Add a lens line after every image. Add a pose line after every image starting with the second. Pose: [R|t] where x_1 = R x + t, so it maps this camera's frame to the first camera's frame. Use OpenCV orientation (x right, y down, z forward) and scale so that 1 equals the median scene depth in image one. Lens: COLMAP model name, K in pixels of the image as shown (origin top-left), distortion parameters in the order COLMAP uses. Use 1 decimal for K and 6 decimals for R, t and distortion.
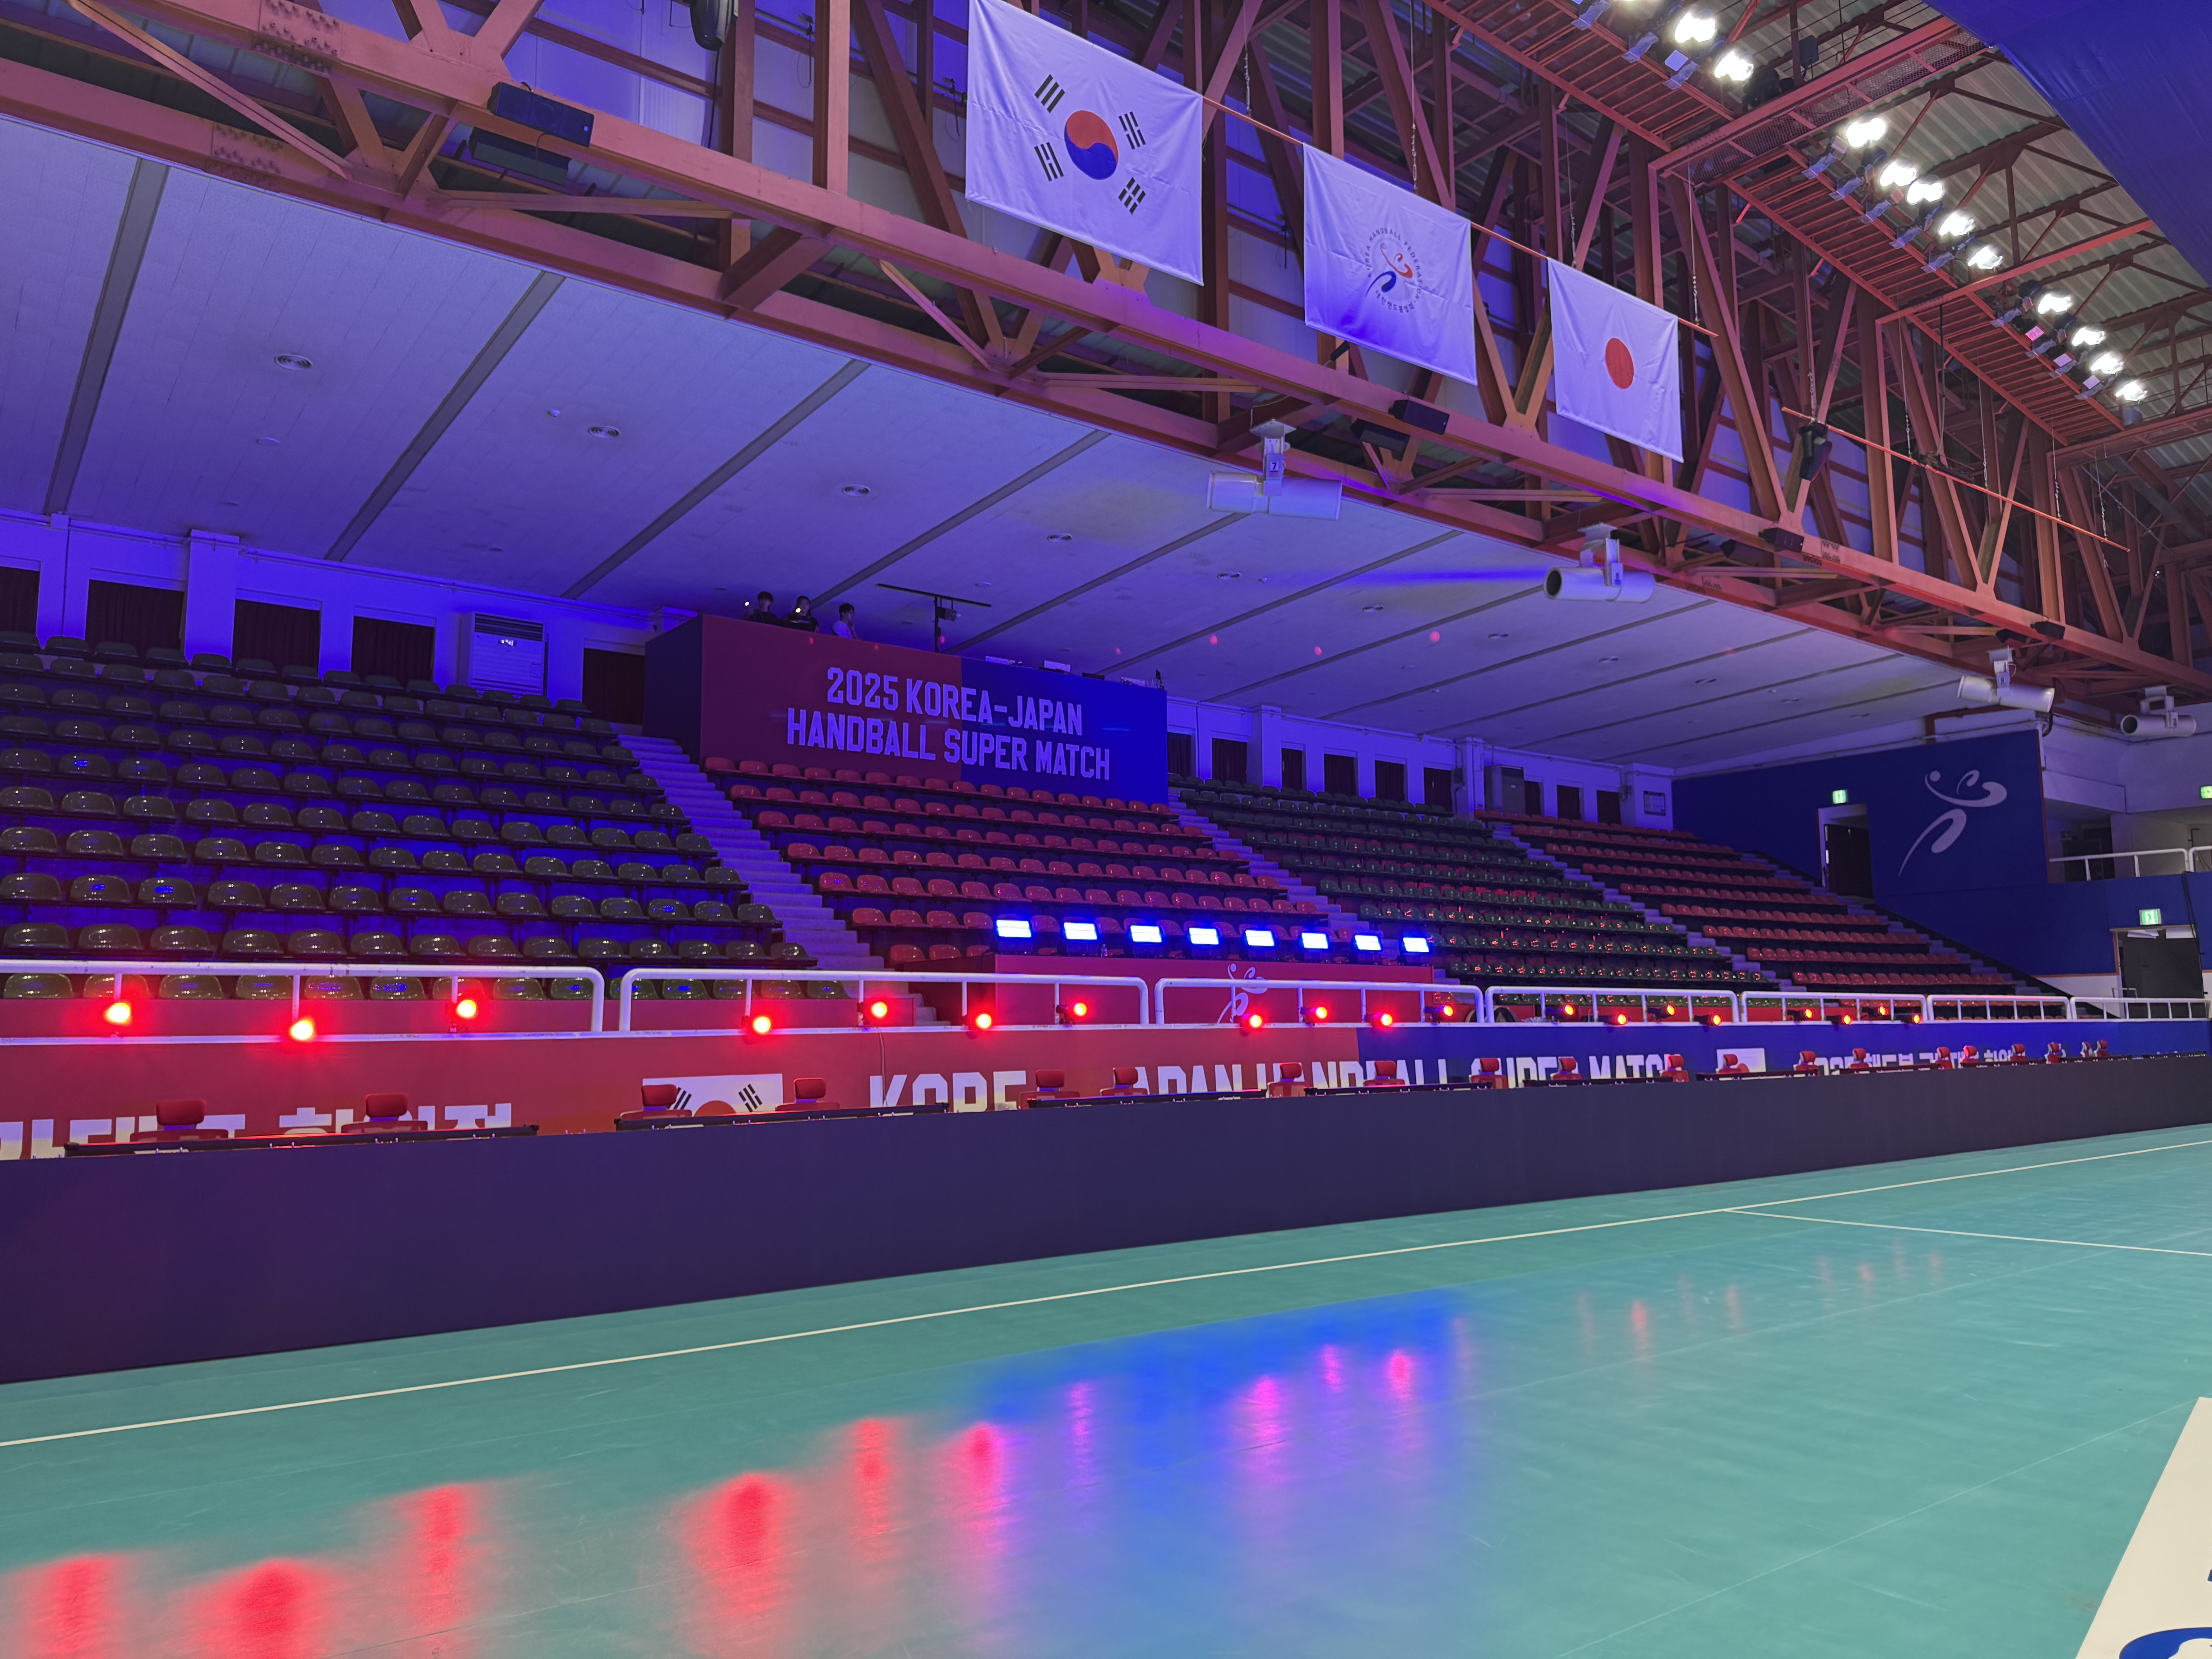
lens RADIAL K [[1535.2, 0, 1097.7], [0, 1535.2, 839.3], [0, 0, 1]] dist [0.084744, -0.110223]
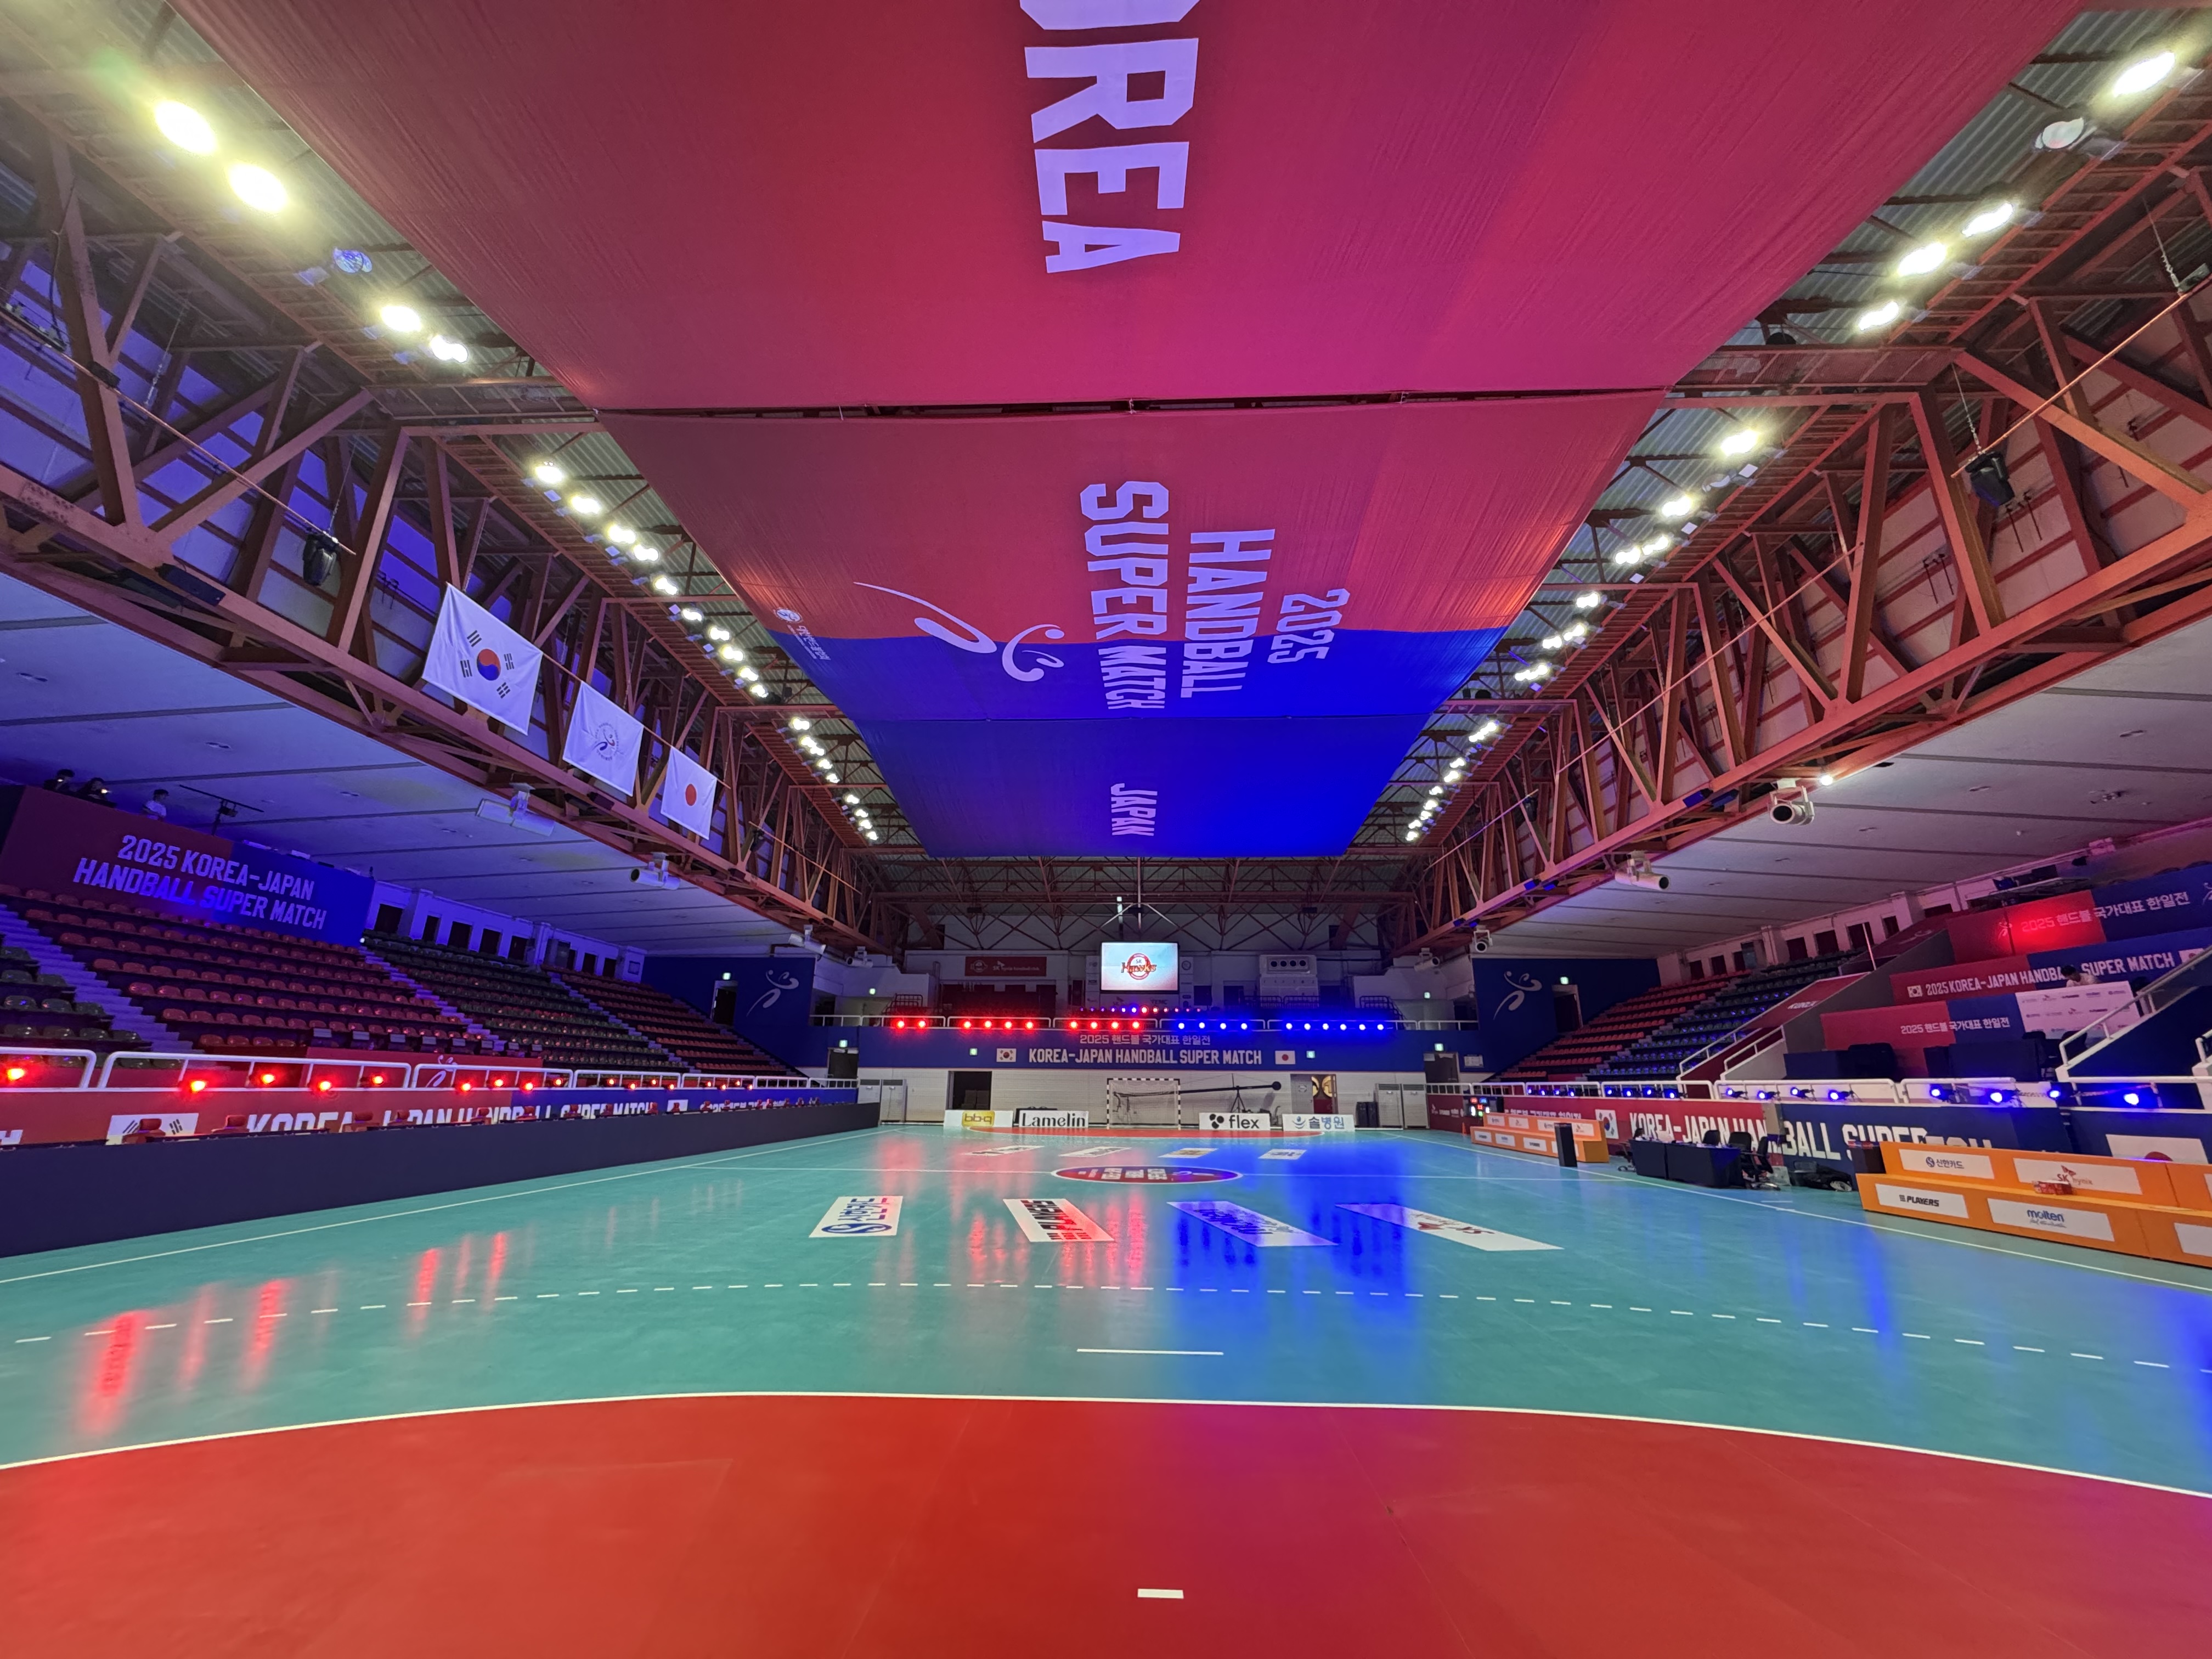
lens RADIAL K [[885.1, 0, 1106.0], [0, 885.1, 829.5], [0, 0, 1]] dist [-0.003006, -0.000227]
pose [[0.636265, 0.228769, 0.736771, -0.184887], [-0.106069, 0.971893, -0.210175, -0.034658], [-0.764144, 0.055578, 0.642647, -0.255328]]
